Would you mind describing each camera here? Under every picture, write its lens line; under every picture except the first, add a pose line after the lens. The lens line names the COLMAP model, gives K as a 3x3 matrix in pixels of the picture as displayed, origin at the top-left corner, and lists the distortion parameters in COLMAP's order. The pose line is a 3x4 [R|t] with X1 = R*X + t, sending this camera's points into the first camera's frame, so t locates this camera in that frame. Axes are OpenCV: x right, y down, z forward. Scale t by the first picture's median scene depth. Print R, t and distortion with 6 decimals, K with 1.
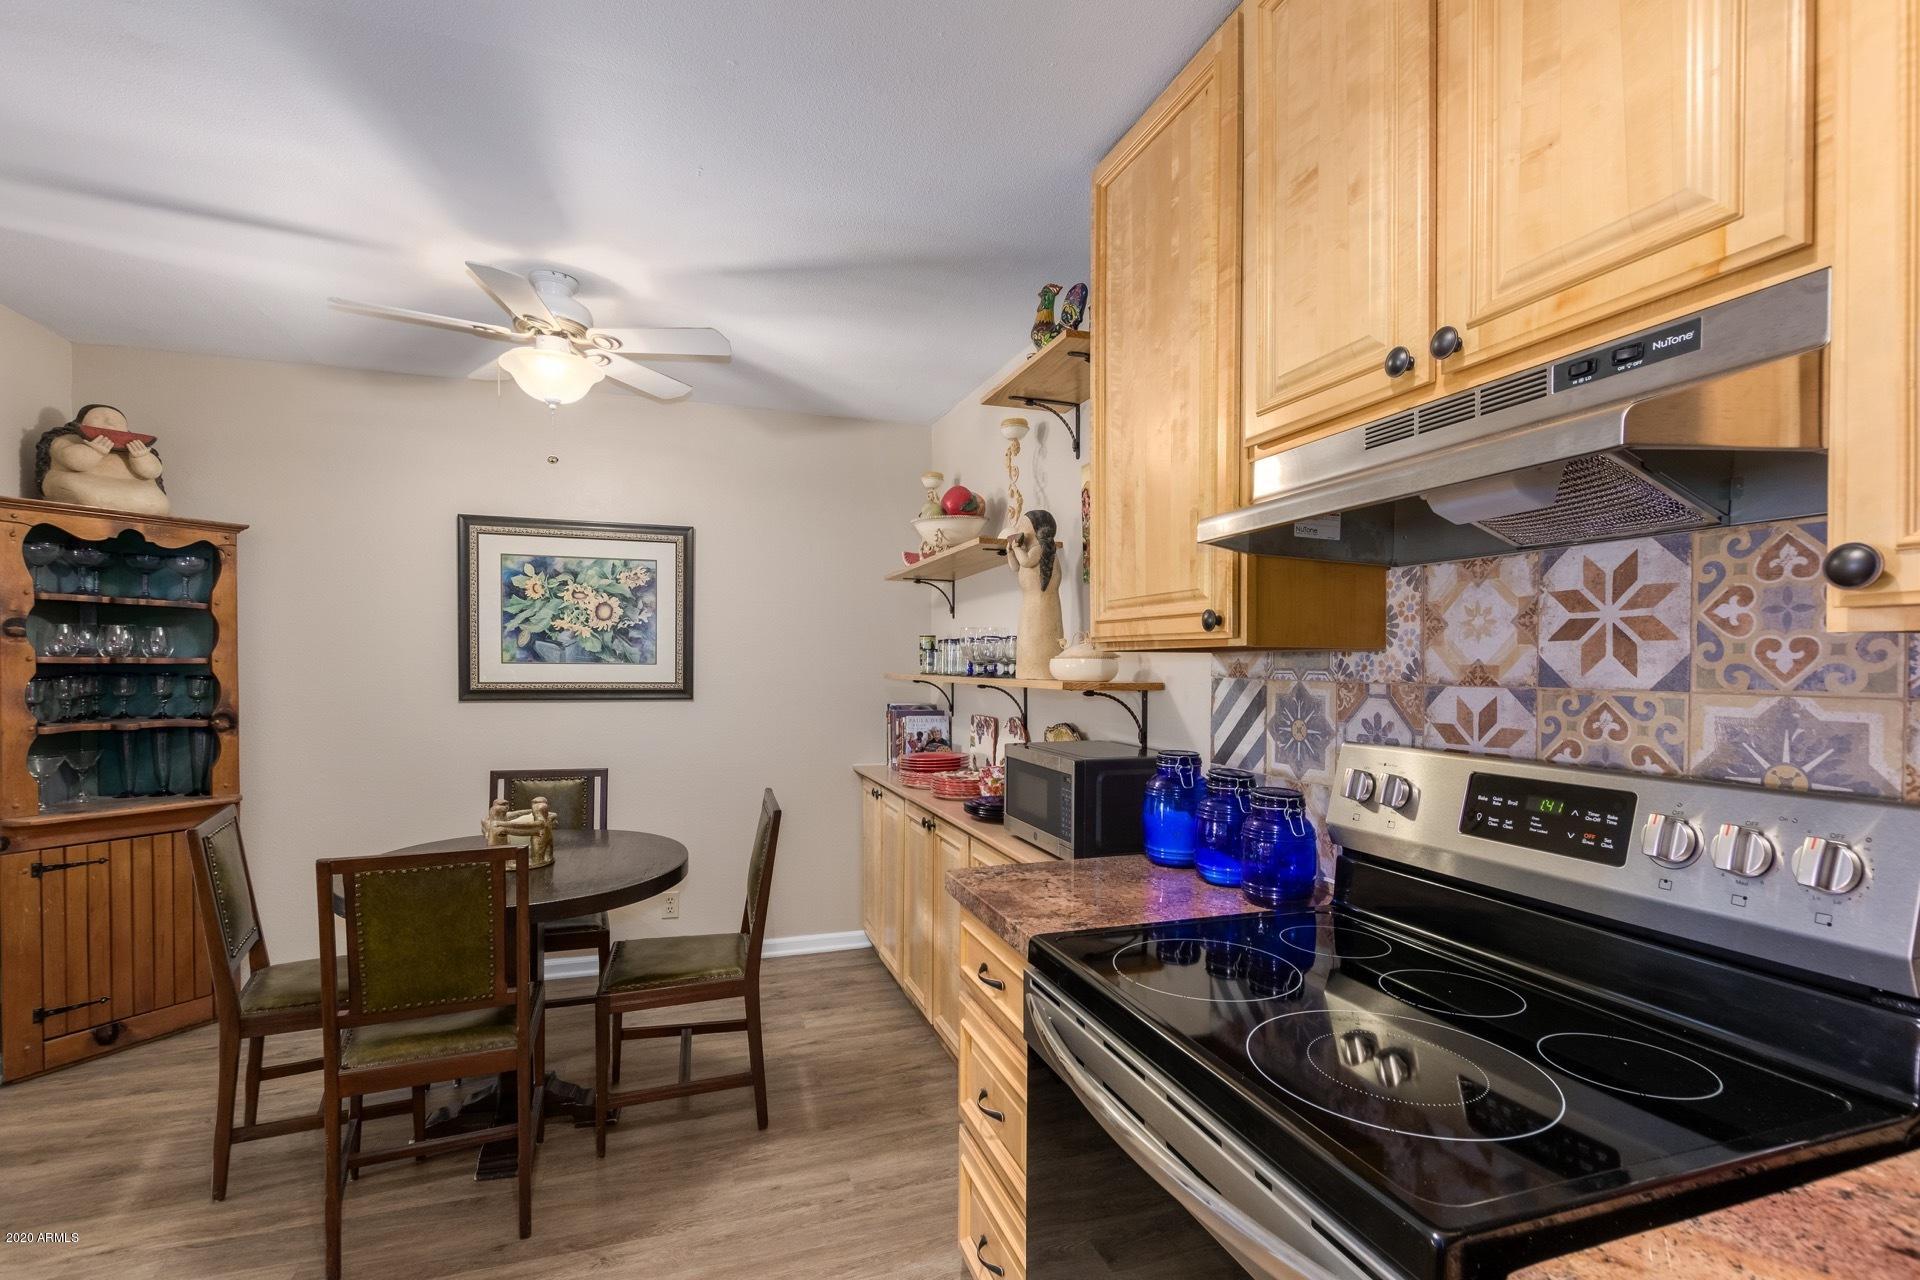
lens RADIAL K [[880.0, 0, 962.3], [0, 880.0, 675.2], [0, 0, 1]] dist [0.001862, -0.000311]
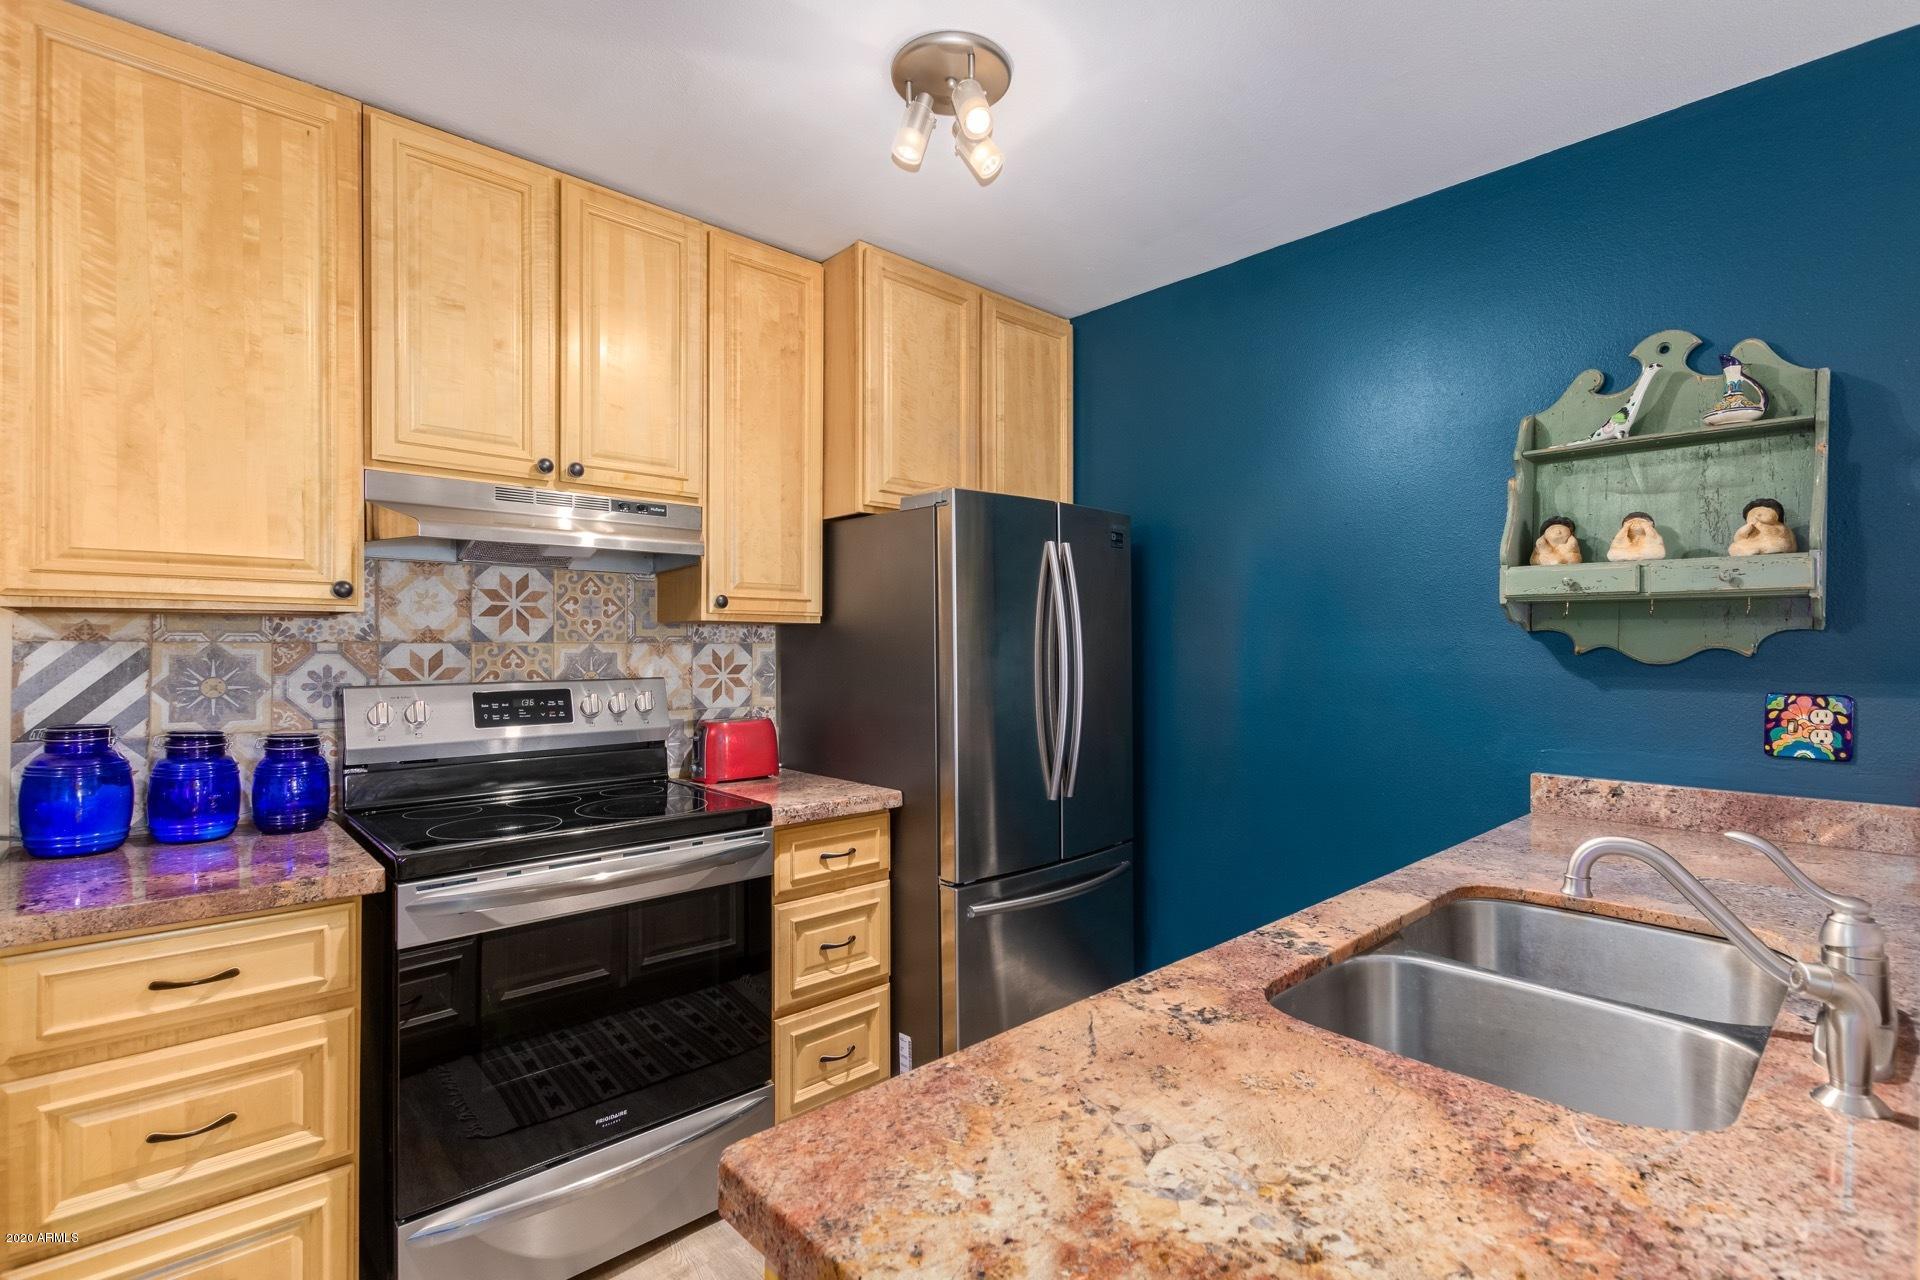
lens RADIAL K [[897.0, 0, 966.3], [0, 897.0, 644.9], [0, 0, 1]] dist [0.008971, -0.003836]
pose [[-0.409652, -0.005451, 0.912226, -1.010655], [0.009223, 0.999906, 0.010117, 0.007151], [-0.912195, 0.012558, -0.409563, 0.611683]]
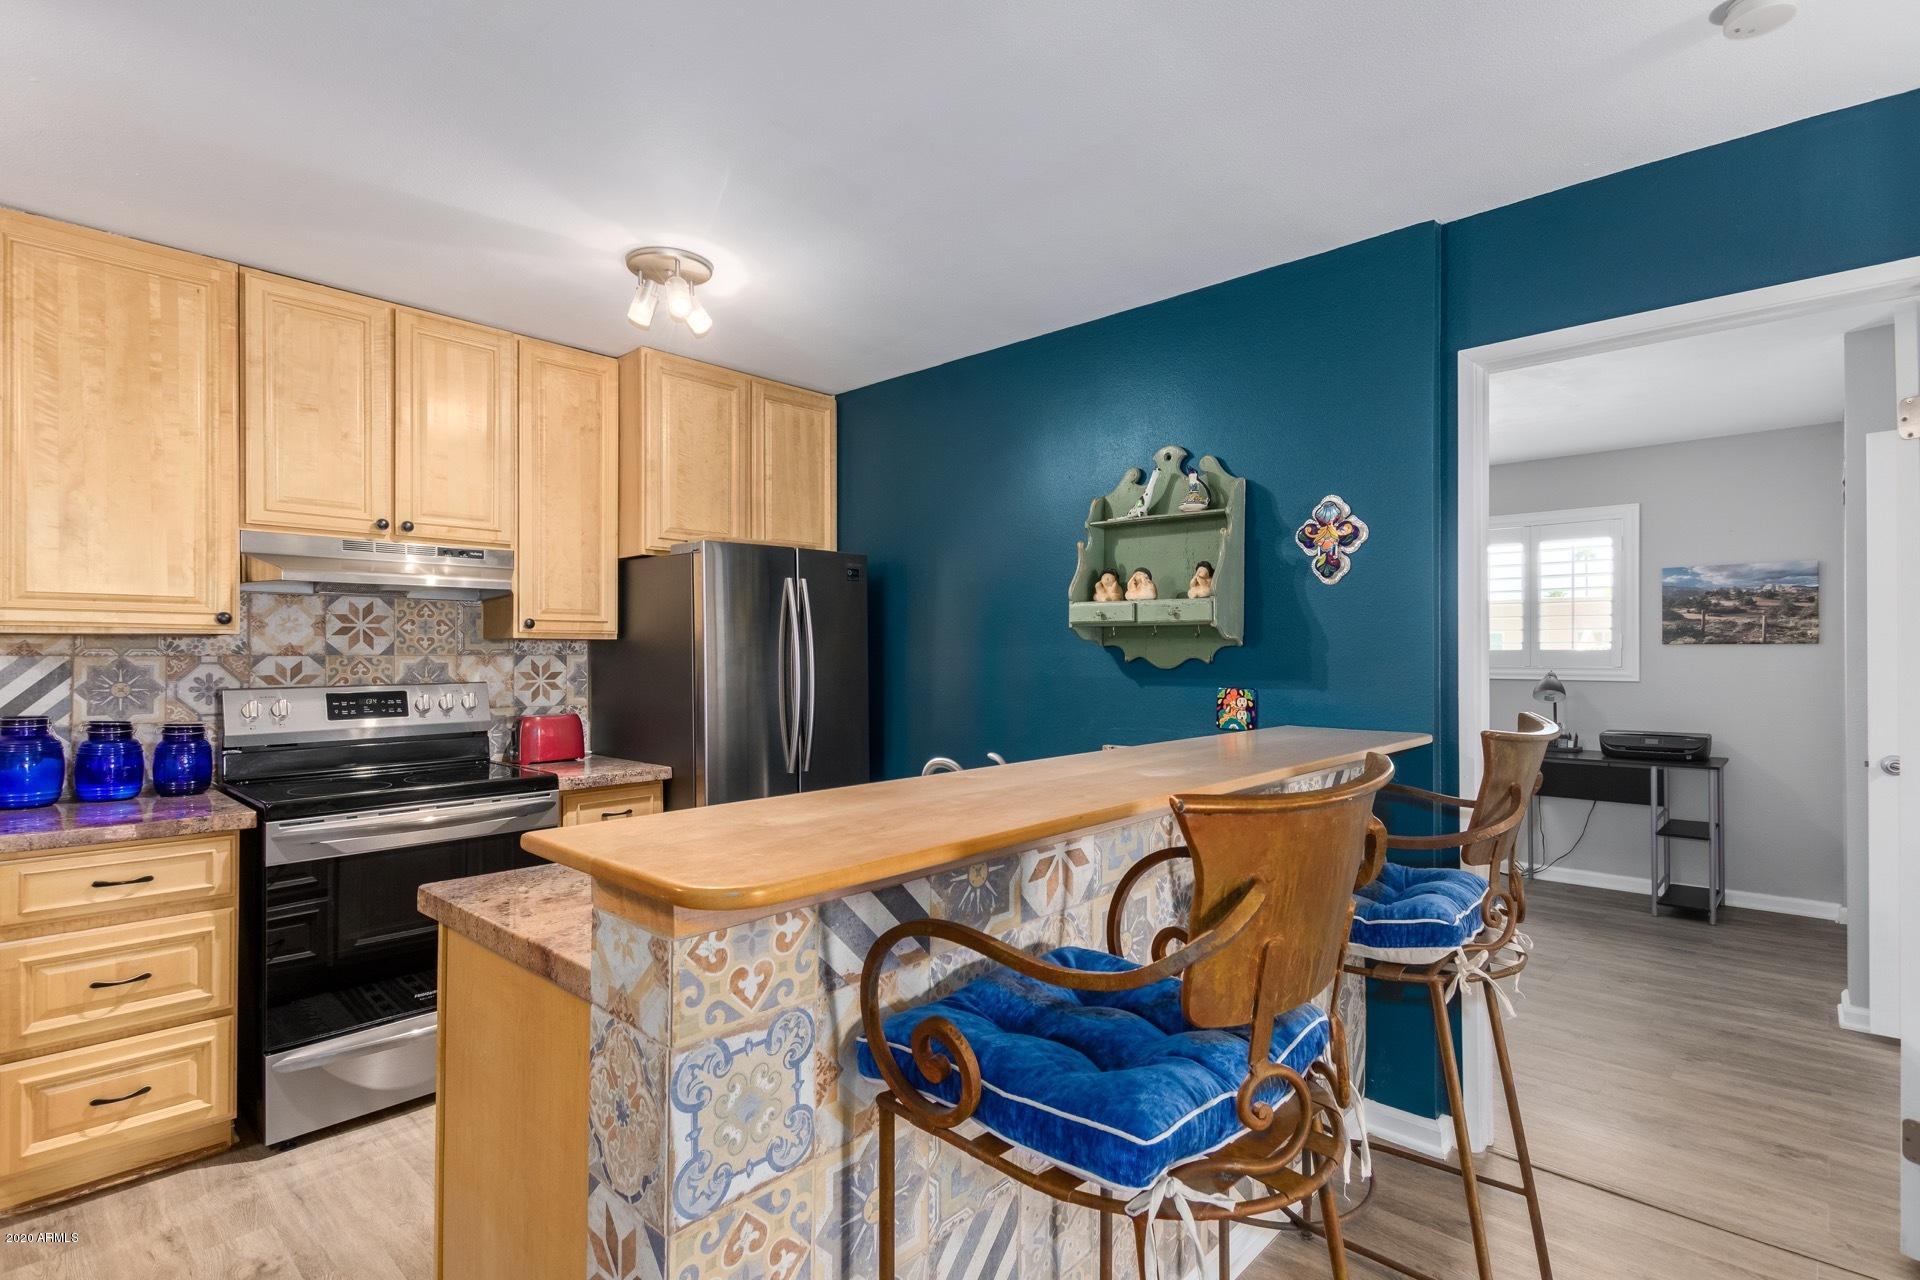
lens RADIAL K [[936.2, 0, 972.7], [0, 936.2, 648.5], [0, 0, 1]] dist [0.015561, -0.007000]
pose [[-0.482778, -0.001087, 0.875742, -1.675336], [0.010265, 0.999924, 0.006900, -0.002368], [-0.875683, 0.012321, -0.482730, 0.520191]]
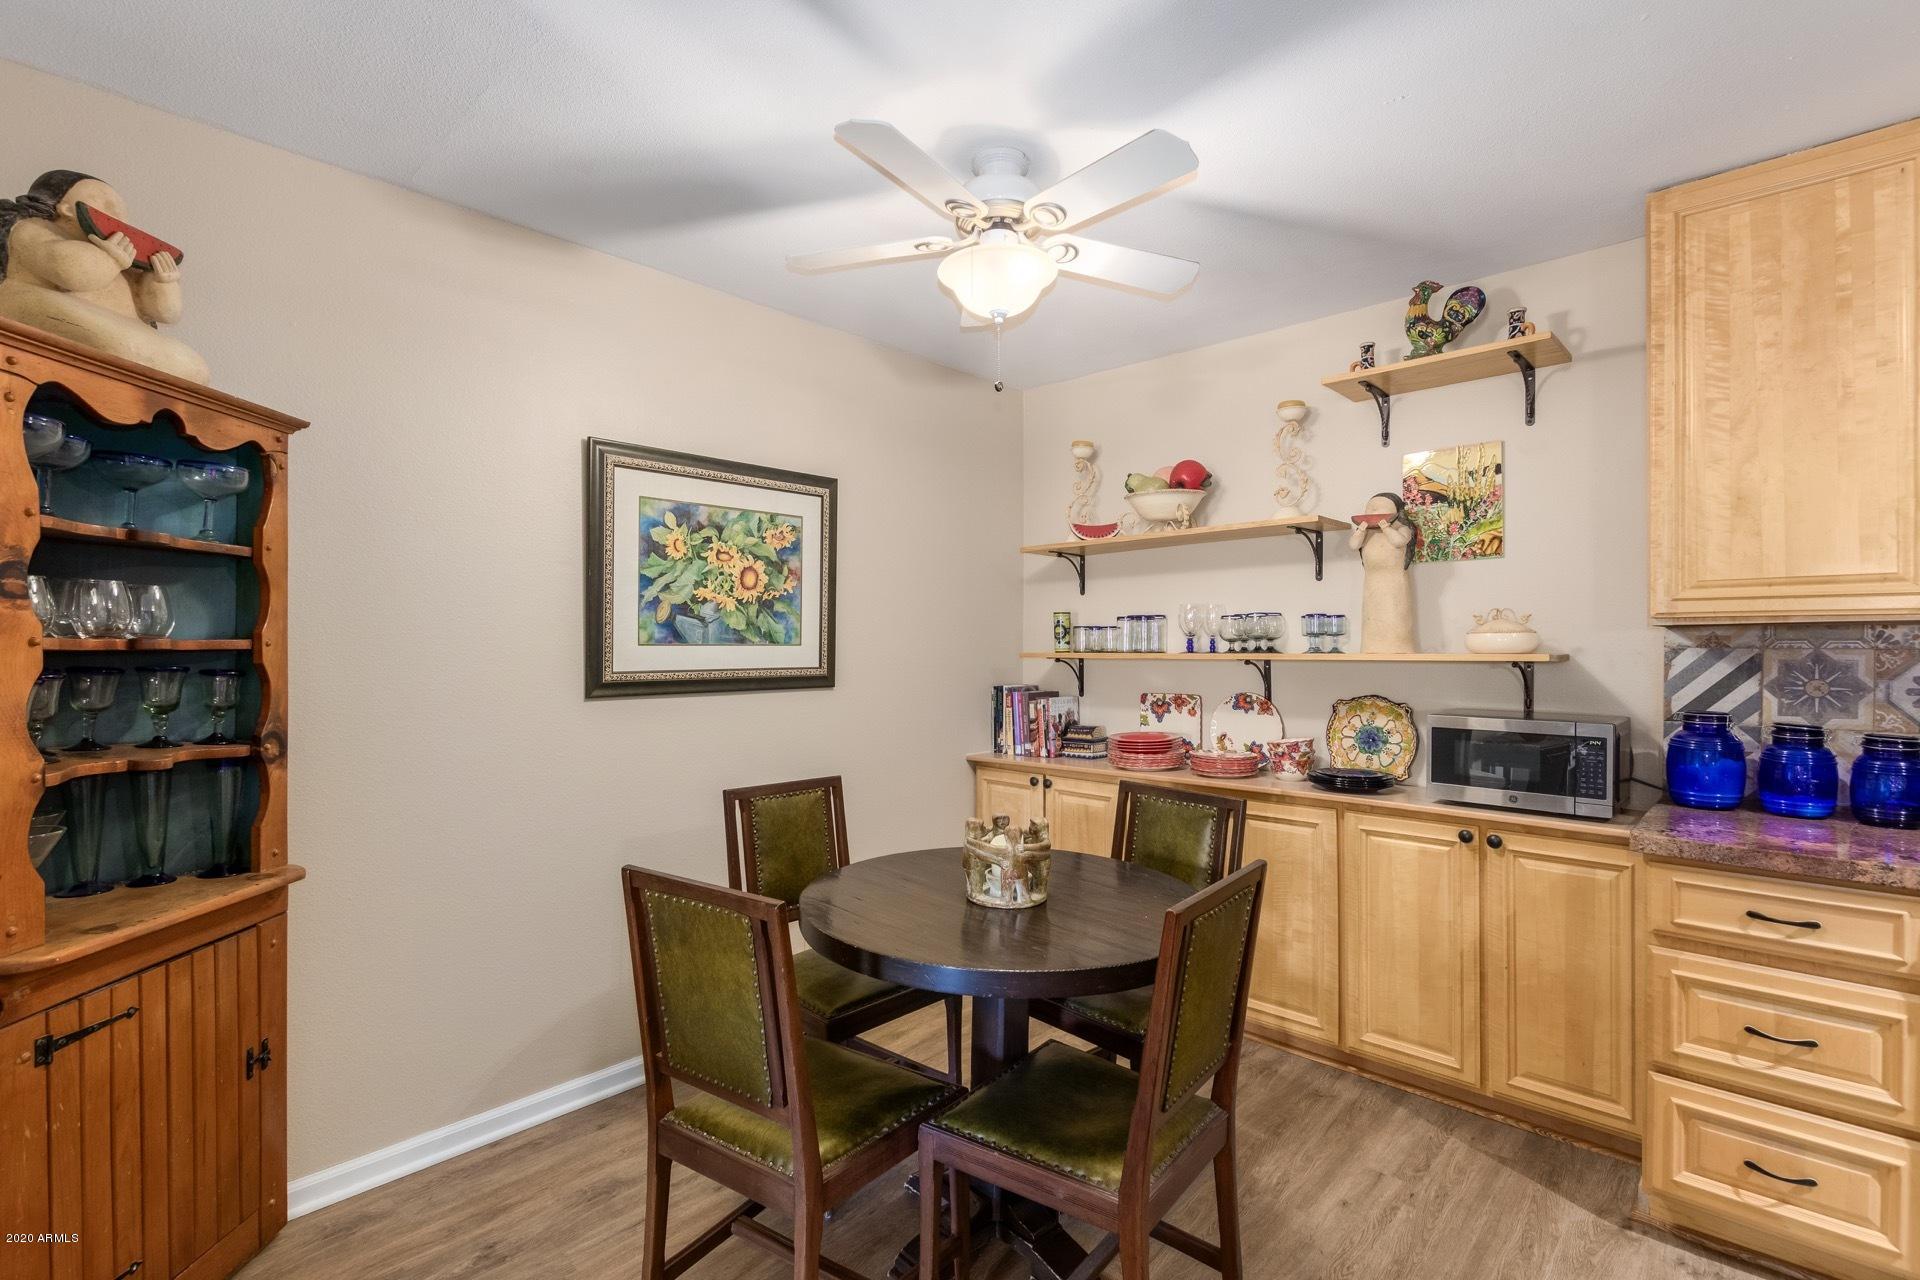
lens RADIAL K [[878.5, 0, 962.2], [0, 878.5, 650.7], [0, 0, 1]] dist [0.007173, -0.004931]
pose [[0.885586, -0.012020, 0.464320, -1.272730], [0.015177, 0.999880, -0.003062, -0.005501], [-0.464228, 0.009759, 0.885662, 0.459120]]
